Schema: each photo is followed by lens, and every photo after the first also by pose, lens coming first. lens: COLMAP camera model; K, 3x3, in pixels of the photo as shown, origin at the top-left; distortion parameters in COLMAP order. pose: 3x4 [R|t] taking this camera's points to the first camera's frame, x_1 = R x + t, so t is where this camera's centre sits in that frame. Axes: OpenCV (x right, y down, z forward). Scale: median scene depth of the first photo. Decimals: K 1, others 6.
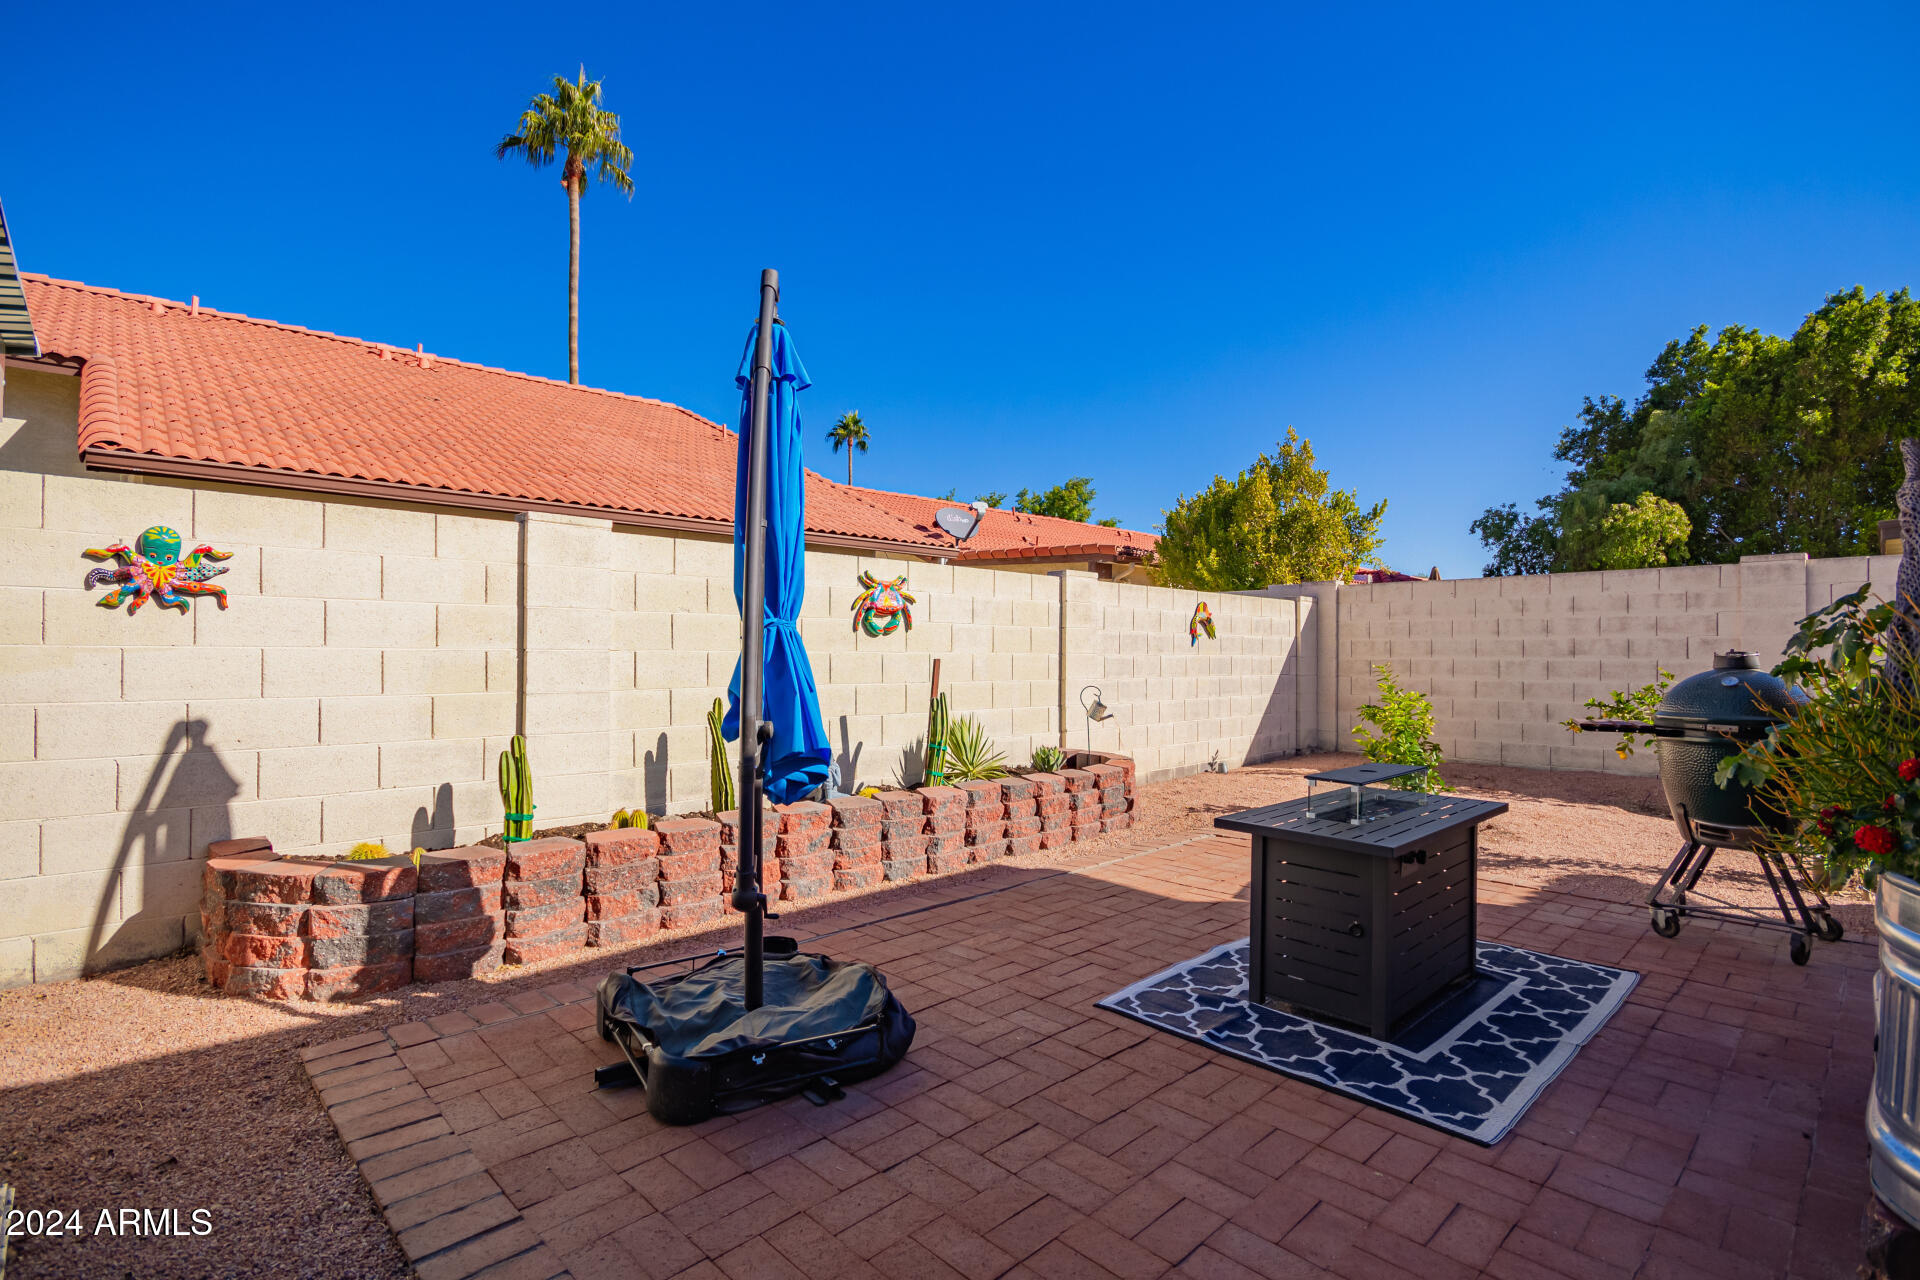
lens RADIAL K [[894.9, 0, 978.4], [0, 894.9, 638.5], [0, 0, 1]] dist [-0.001704, -0.001862]
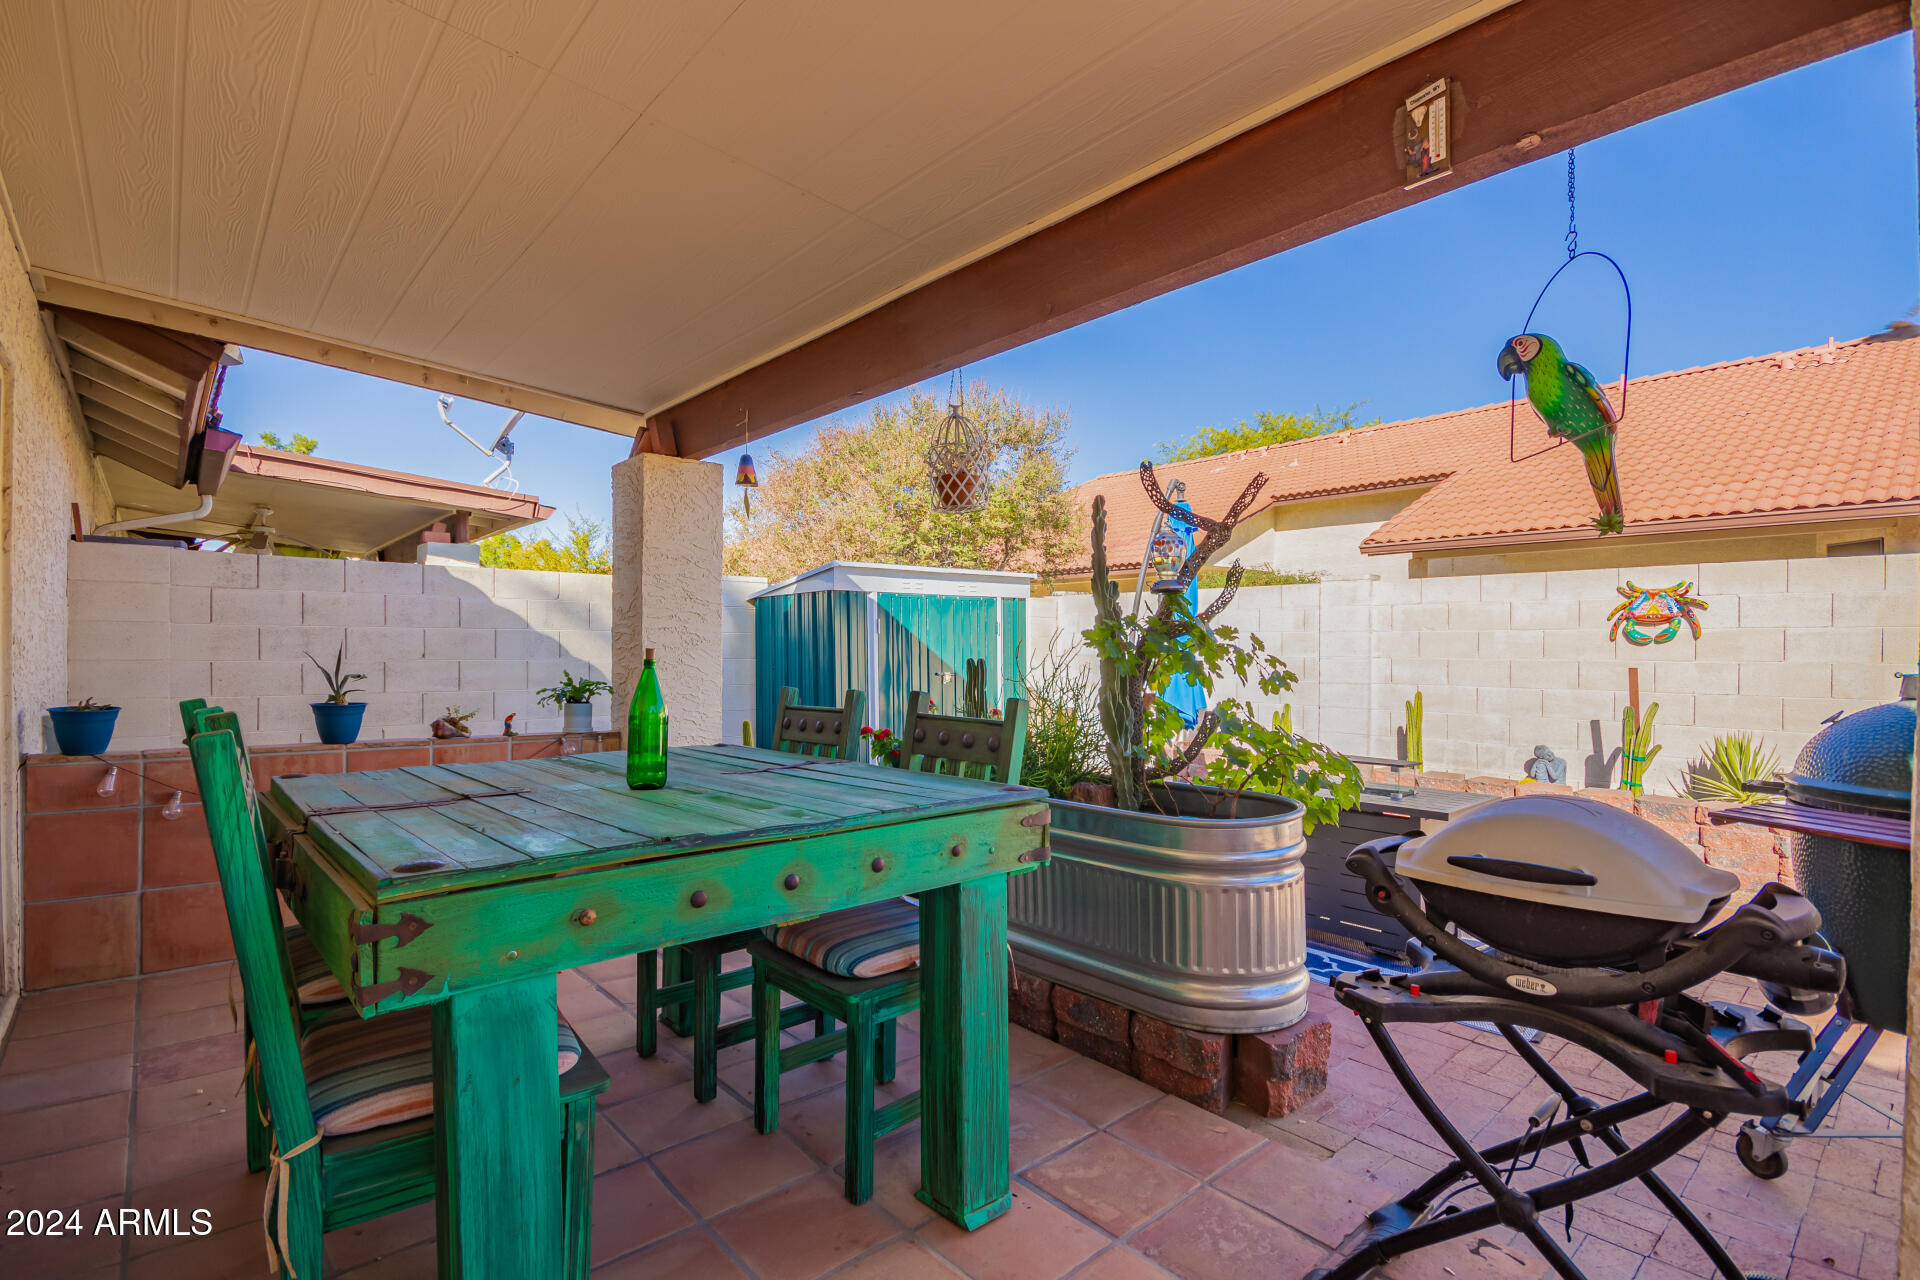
lens RADIAL K [[894.9, 0, 965.6], [0, 894.9, 641.9], [0, 0, 1]] dist [-0.001704, -0.001862]
pose [[-0.079910, -0.007797, -0.996772, 0.580123], [0.008791, 0.999925, -0.008526, -0.002505], [0.996763, -0.009444, -0.079836, 0.191029]]
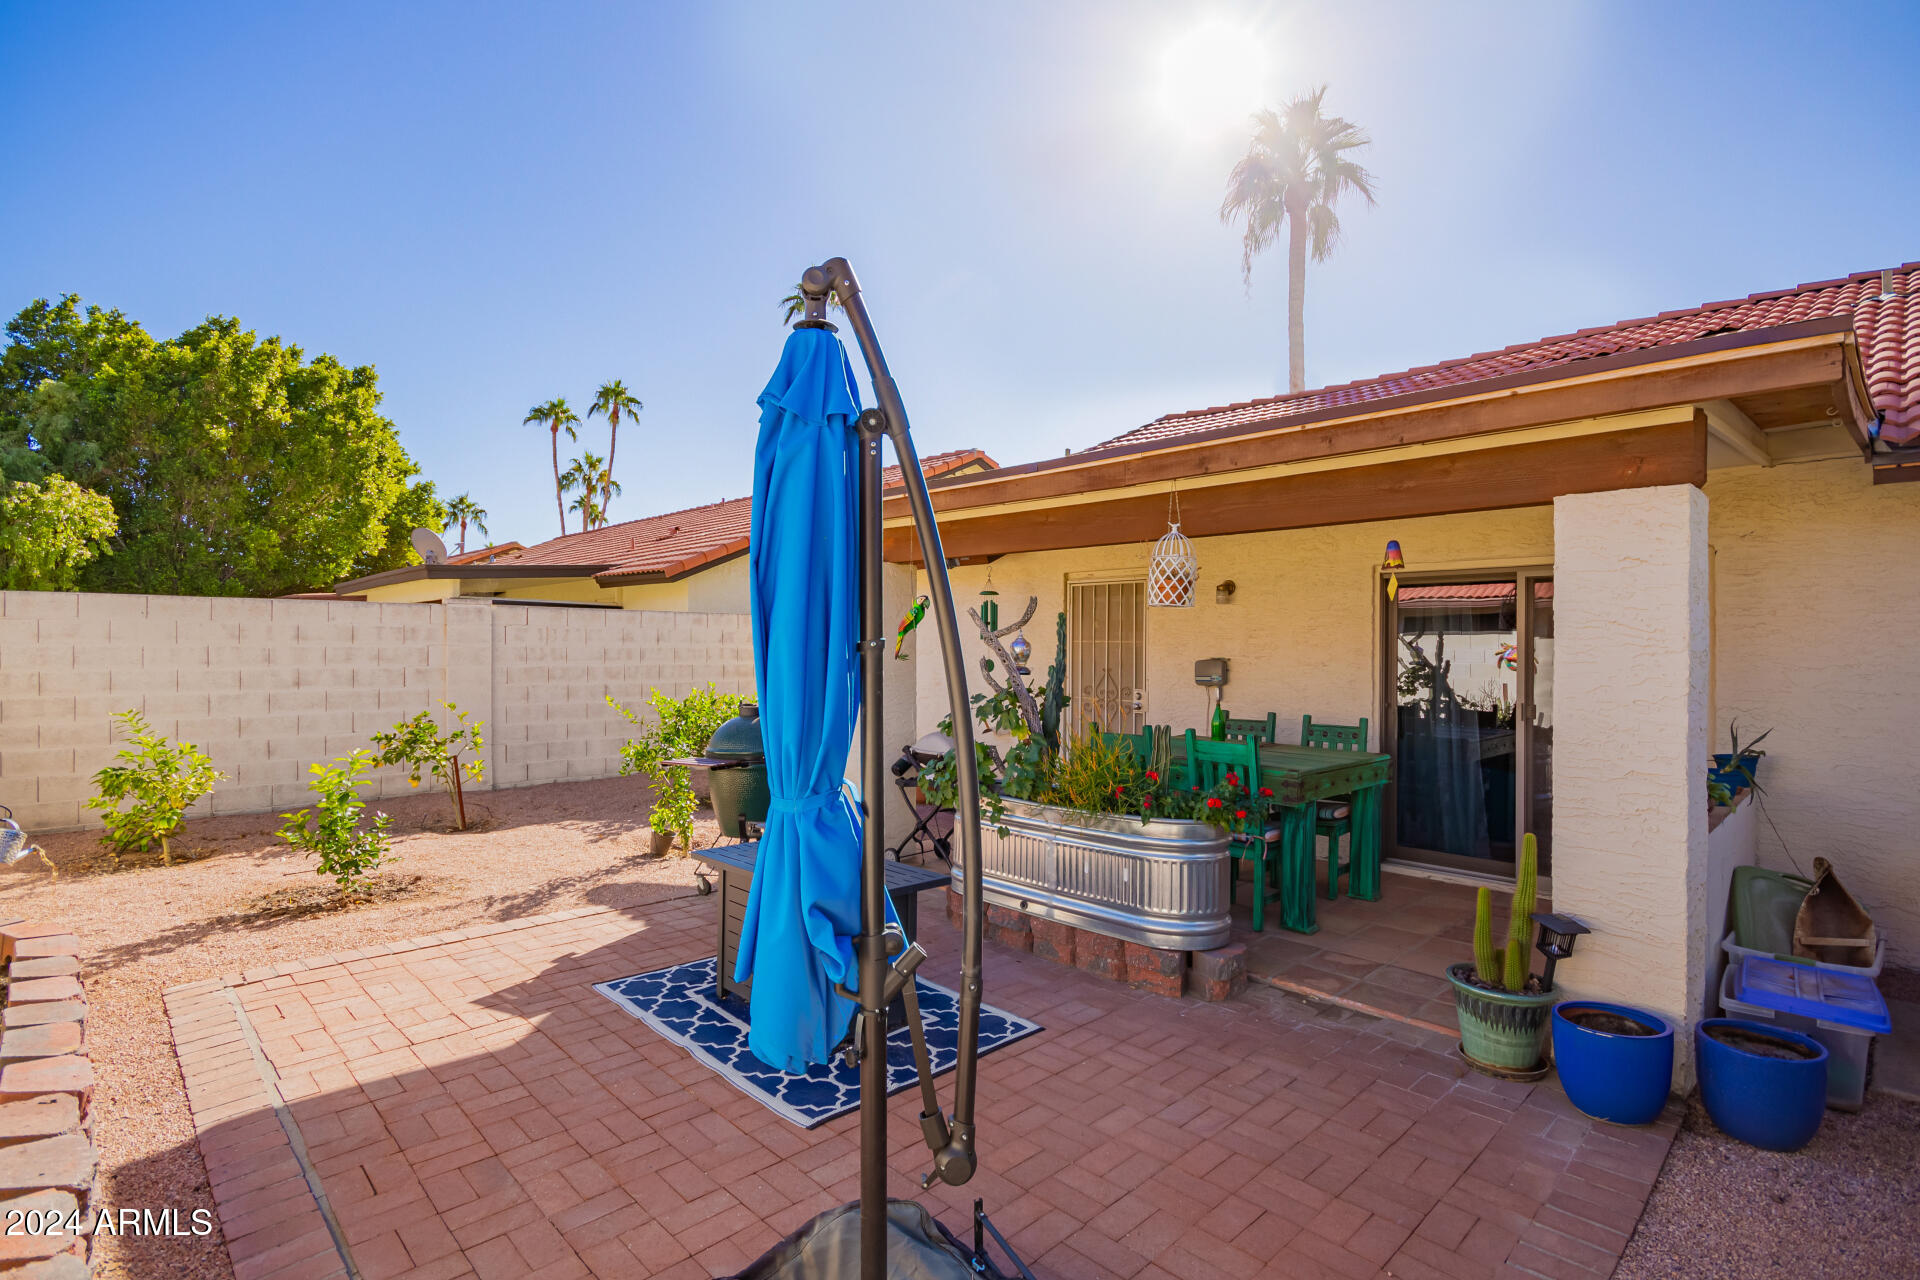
lens RADIAL K [[894.9, 0, 960.6], [0, 894.9, 640.8], [0, 0, 1]] dist [-0.001704, -0.001862]
pose [[0.027434, 0.006817, 0.999600, -0.279285], [-0.019209, 0.999796, -0.006291, -0.038733], [-0.999439, -0.019029, 0.027559, 0.273823]]
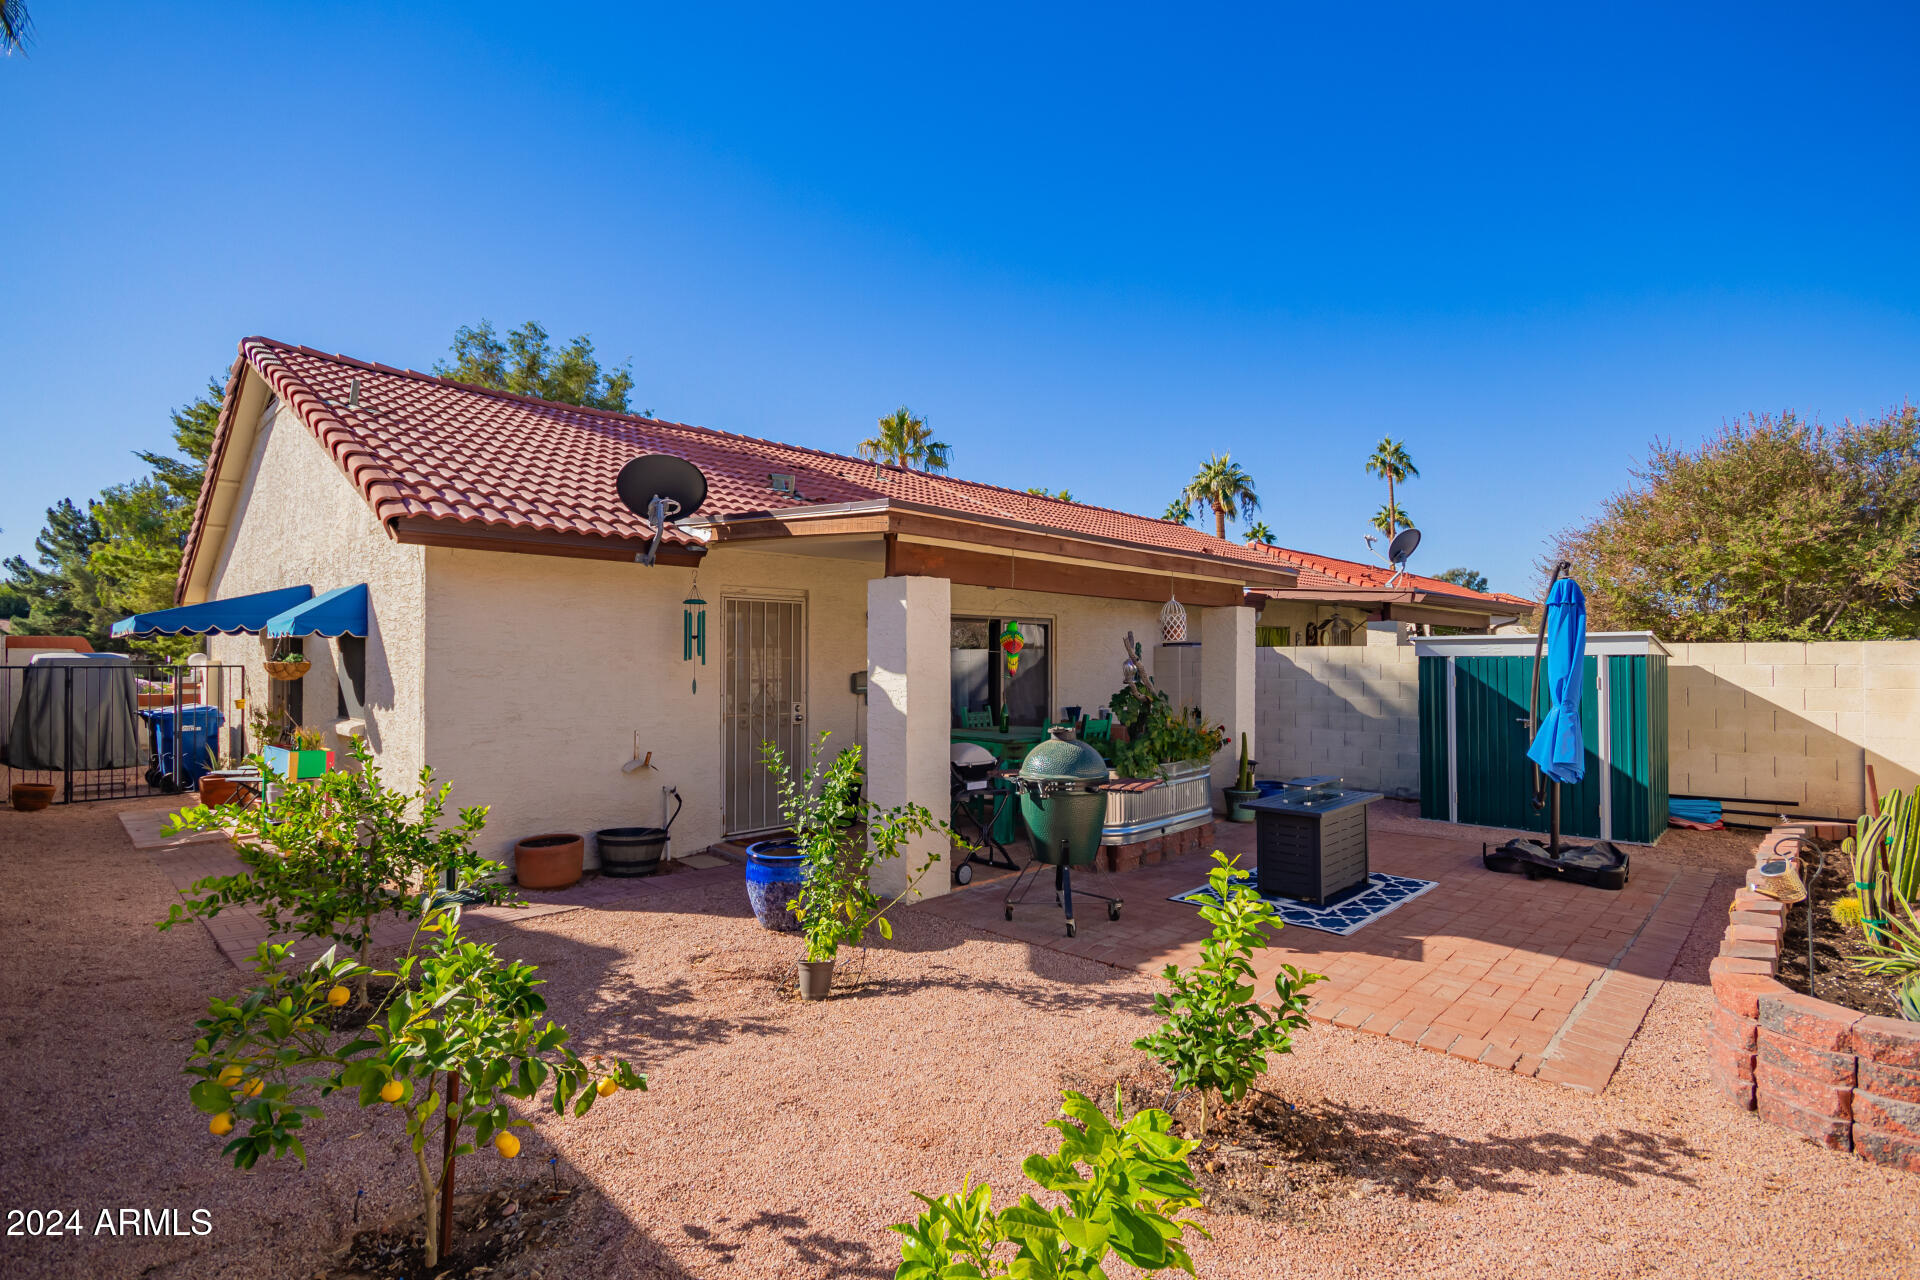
lens RADIAL K [[894.9, 0, 948.2], [0, 894.9, 655.0], [0, 0, 1]] dist [-0.001704, -0.001862]
pose [[-0.999695, 0.002530, 0.024570, 0.422546], [0.002108, 0.999850, -0.017188, -0.033490], [-0.024610, -0.017131, -0.999550, 1.065913]]
